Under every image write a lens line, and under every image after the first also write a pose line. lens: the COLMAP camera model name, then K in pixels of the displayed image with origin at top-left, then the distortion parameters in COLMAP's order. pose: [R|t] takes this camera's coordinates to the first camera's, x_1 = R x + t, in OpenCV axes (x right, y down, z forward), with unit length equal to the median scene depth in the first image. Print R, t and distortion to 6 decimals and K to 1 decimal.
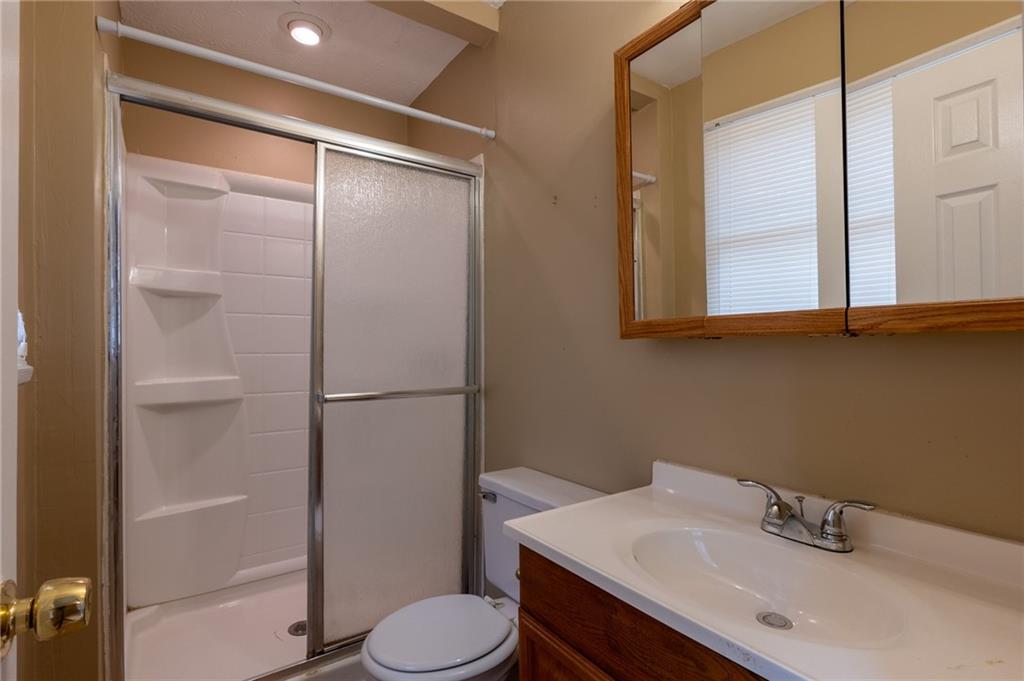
lens RADIAL K [[521.4, 0, 514.8], [0, 521.4, 342.0], [0, 0, 1]] dist [-0.004143, -0.000318]
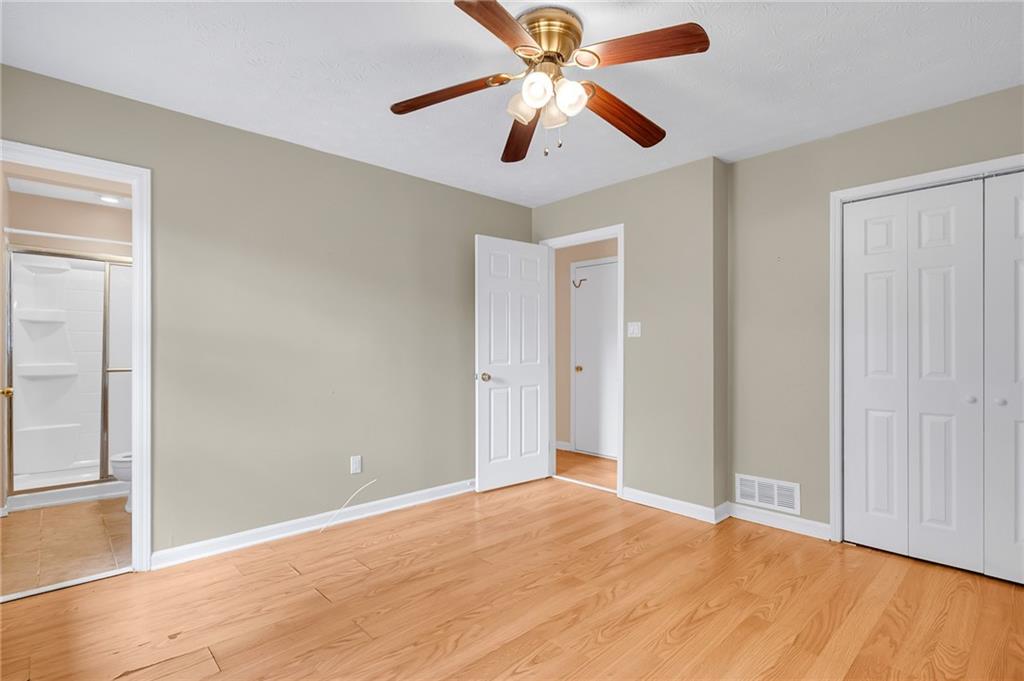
lens RADIAL K [[493.1, 0, 501.9], [0, 493.1, 344.8], [0, 0, 1]] dist [-0.008486, 0.003593]
pose [[0.987131, 0.009077, 0.159656, 0.814660], [-0.009403, 0.999955, 0.001290, -0.020649], [-0.159637, -0.002774, 0.987172, -1.163277]]
